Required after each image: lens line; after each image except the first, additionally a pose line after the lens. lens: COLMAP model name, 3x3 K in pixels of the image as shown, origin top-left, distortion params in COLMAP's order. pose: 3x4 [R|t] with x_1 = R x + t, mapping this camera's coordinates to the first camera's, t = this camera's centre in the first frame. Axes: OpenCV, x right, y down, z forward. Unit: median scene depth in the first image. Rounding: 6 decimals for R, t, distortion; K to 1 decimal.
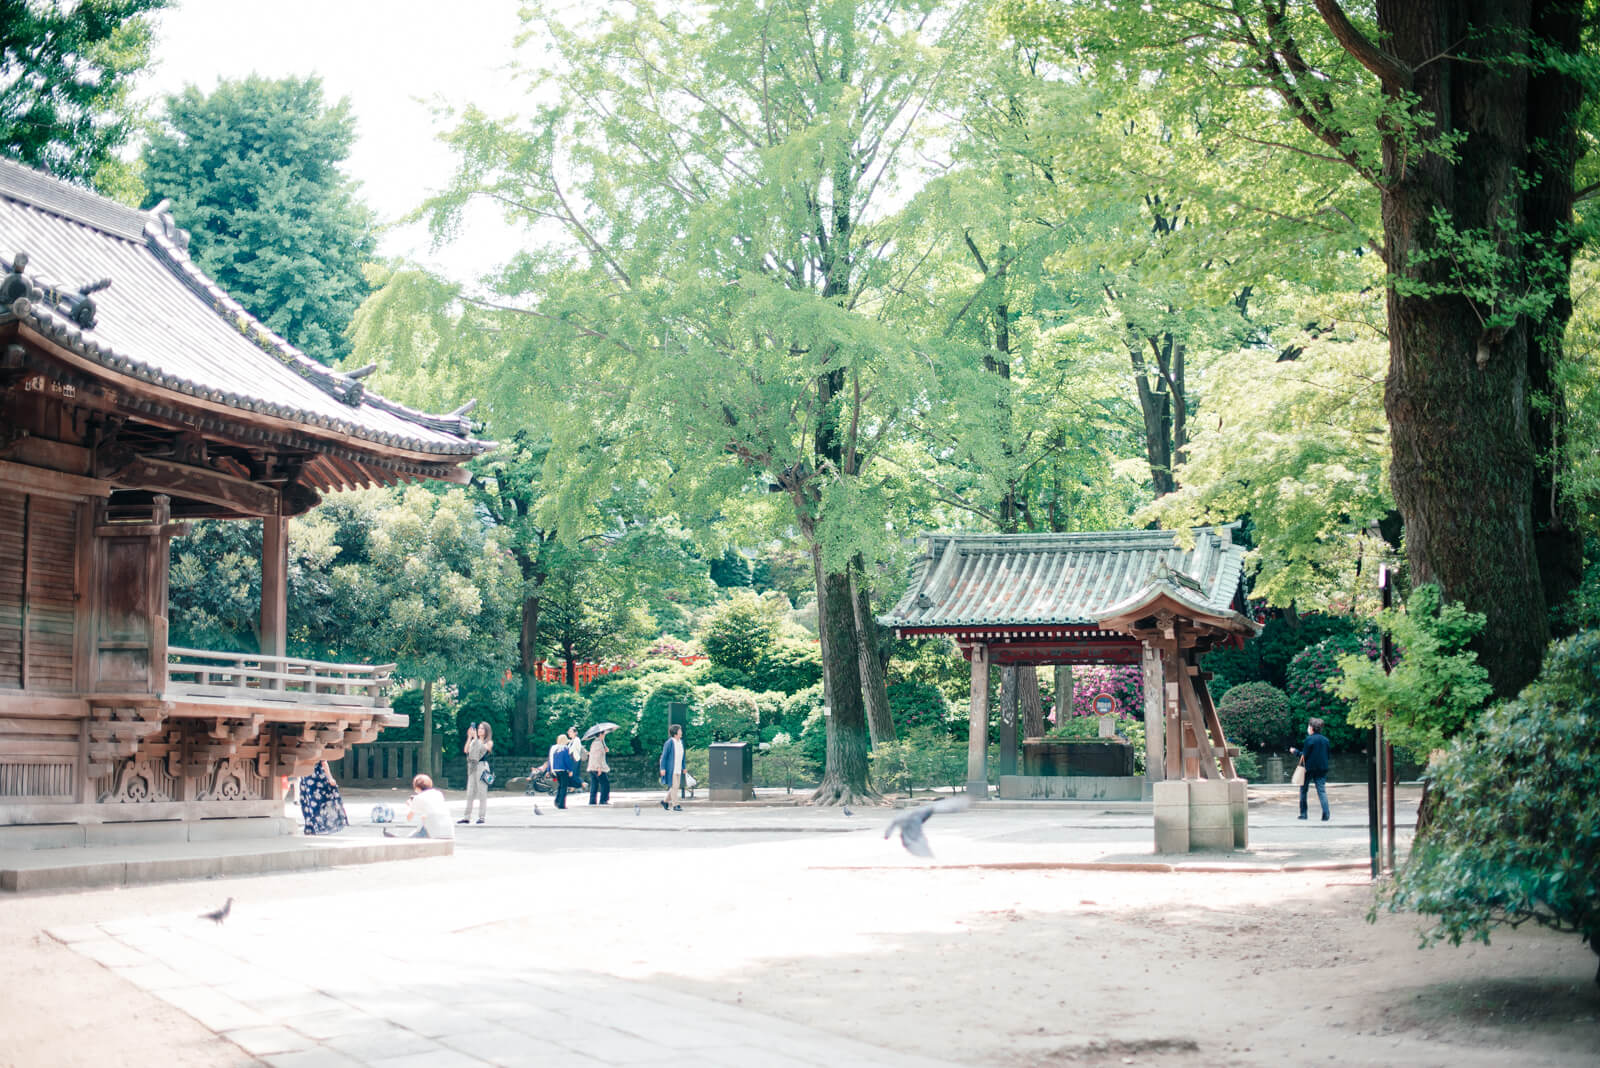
lens RADIAL K [[2392.9, 0, 753.9], [0, 2392.9, 533.0], [0, 0, 1]] dist [-0.162105, 0.166953]
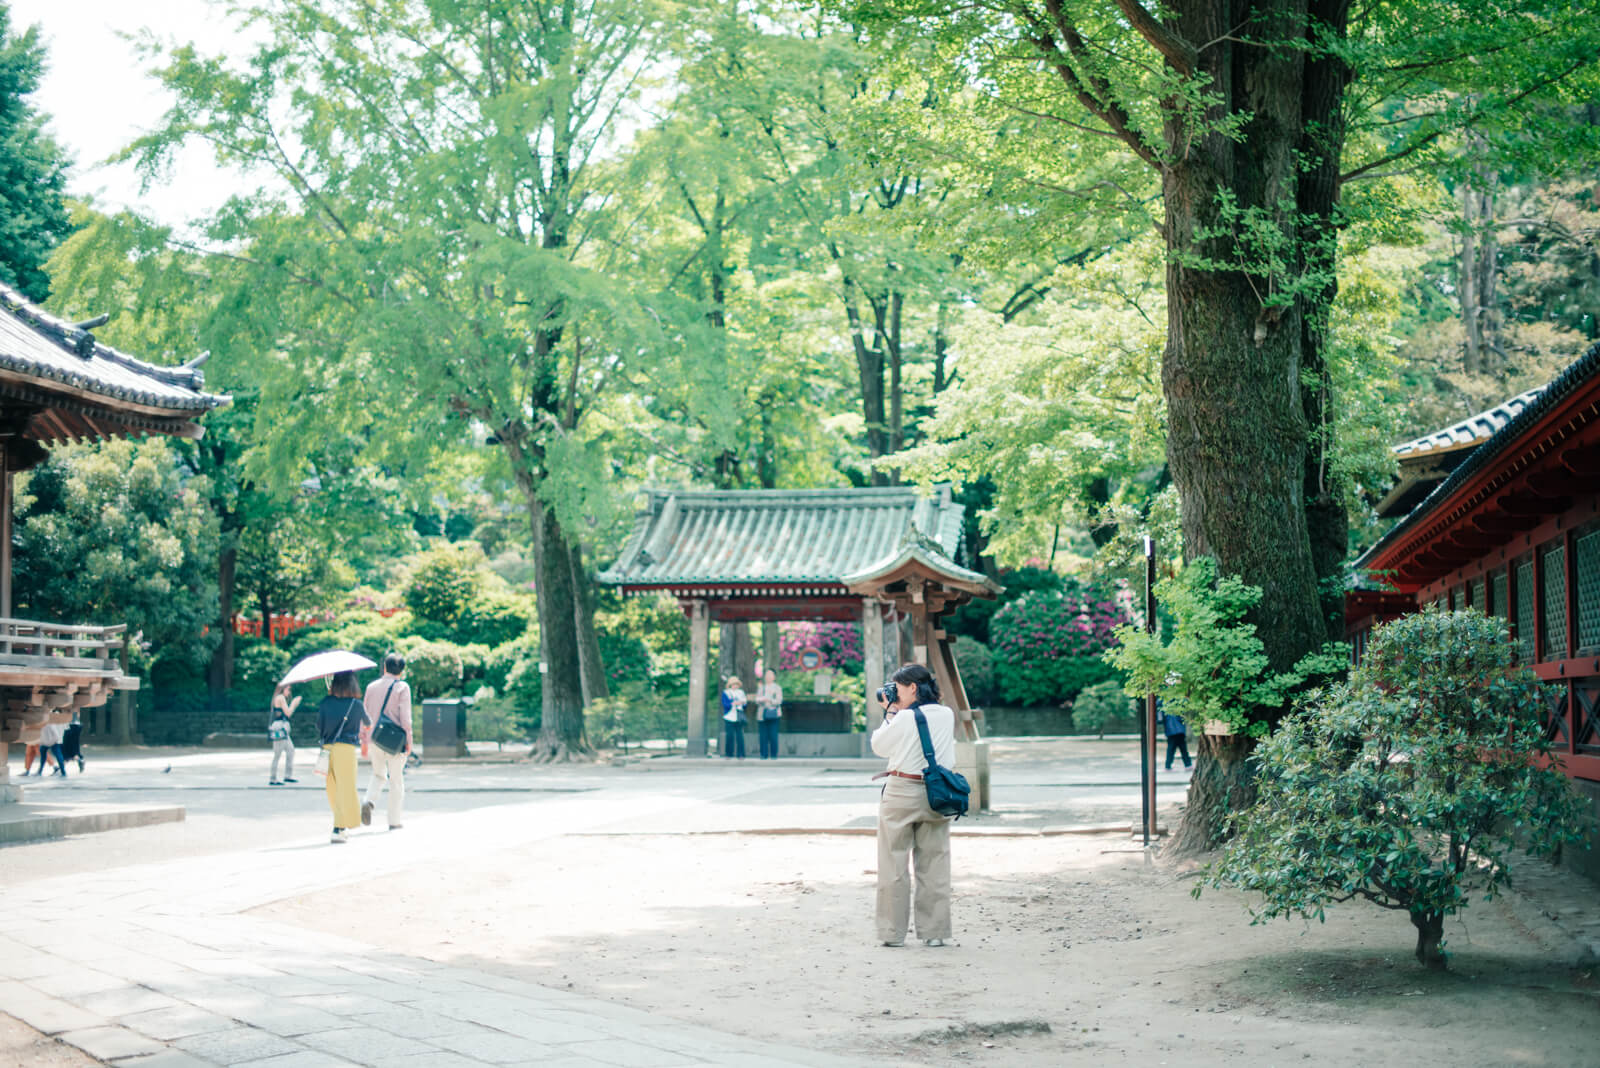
lens RADIAL K [[2406.0, 0, 800.0], [0, 2406.0, 534.0], [0, 0, 1]] dist [-0.149016, 0.103195]
pose [[0.987992, 0.006271, 0.154381, -0.019232], [-0.009782, 0.999710, 0.021993, -0.003863], [-0.154198, -0.023239, 0.987767, 0.003061]]
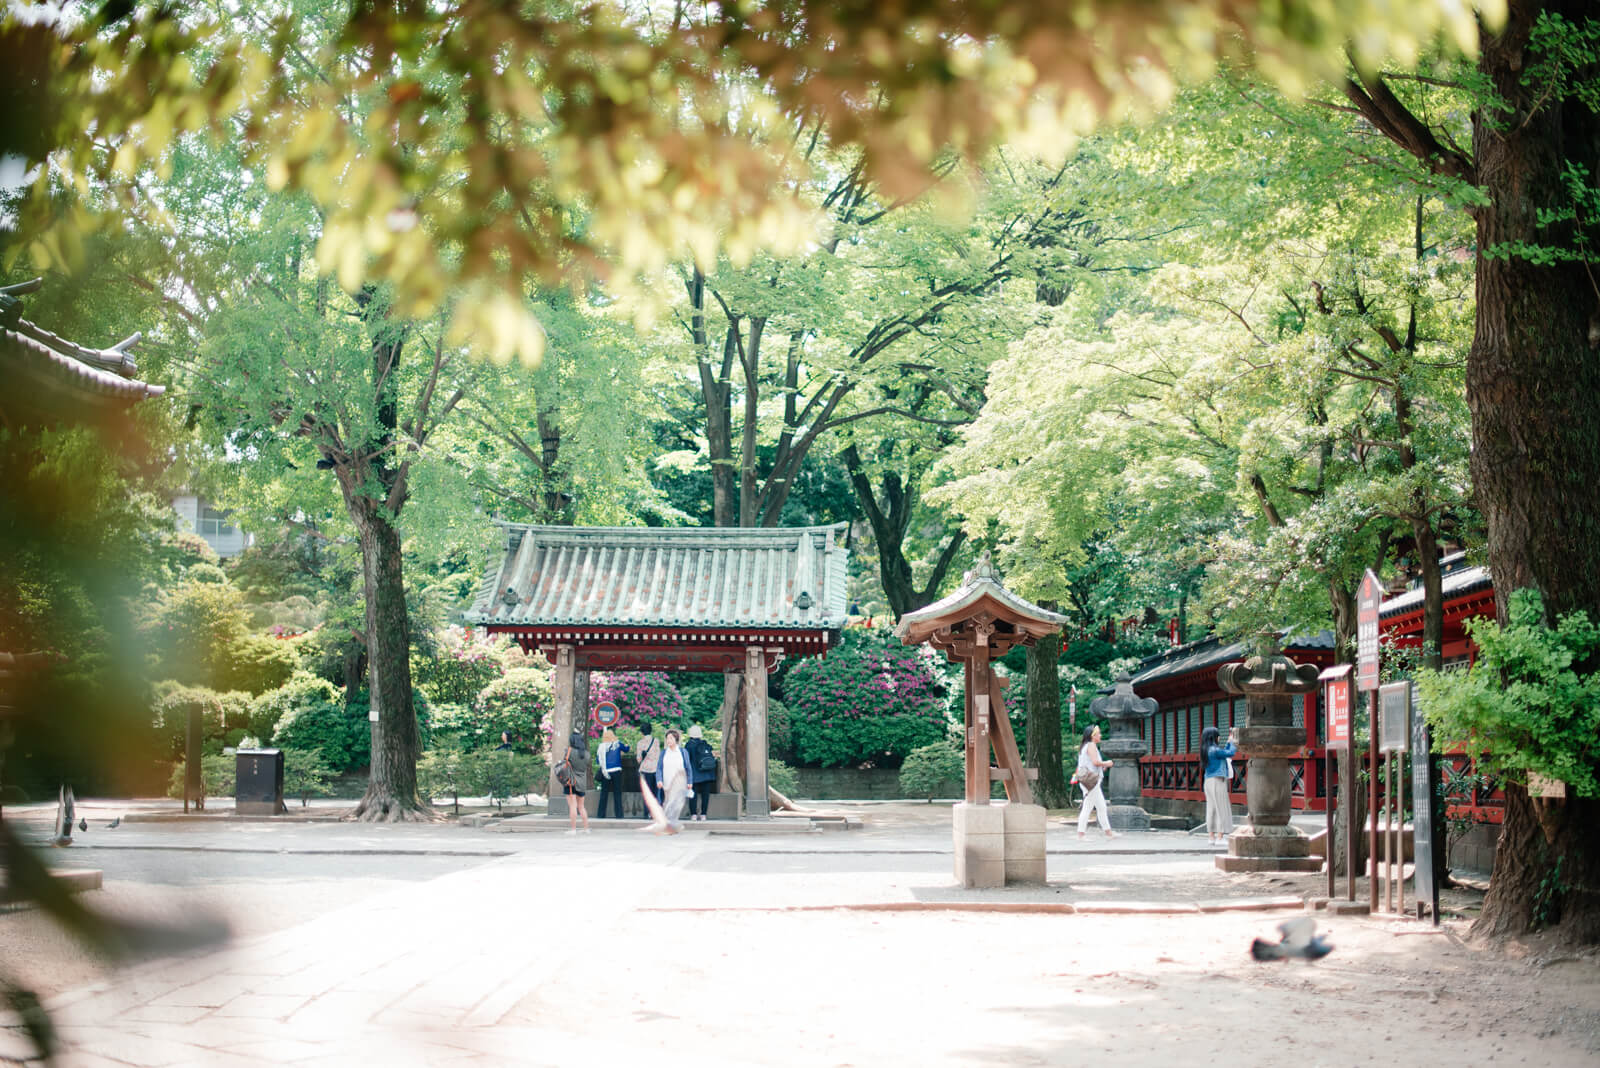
lens RADIAL K [[2406.0, 0, 800.0], [0, 2406.0, 534.0], [0, 0, 1]] dist [-0.149016, 0.103195]
pose [[0.951595, 0.037785, 0.305025, -0.099801], [-0.037335, 0.999276, -0.007308, 0.007266], [-0.305080, -0.004434, 0.952316, 0.101646]]
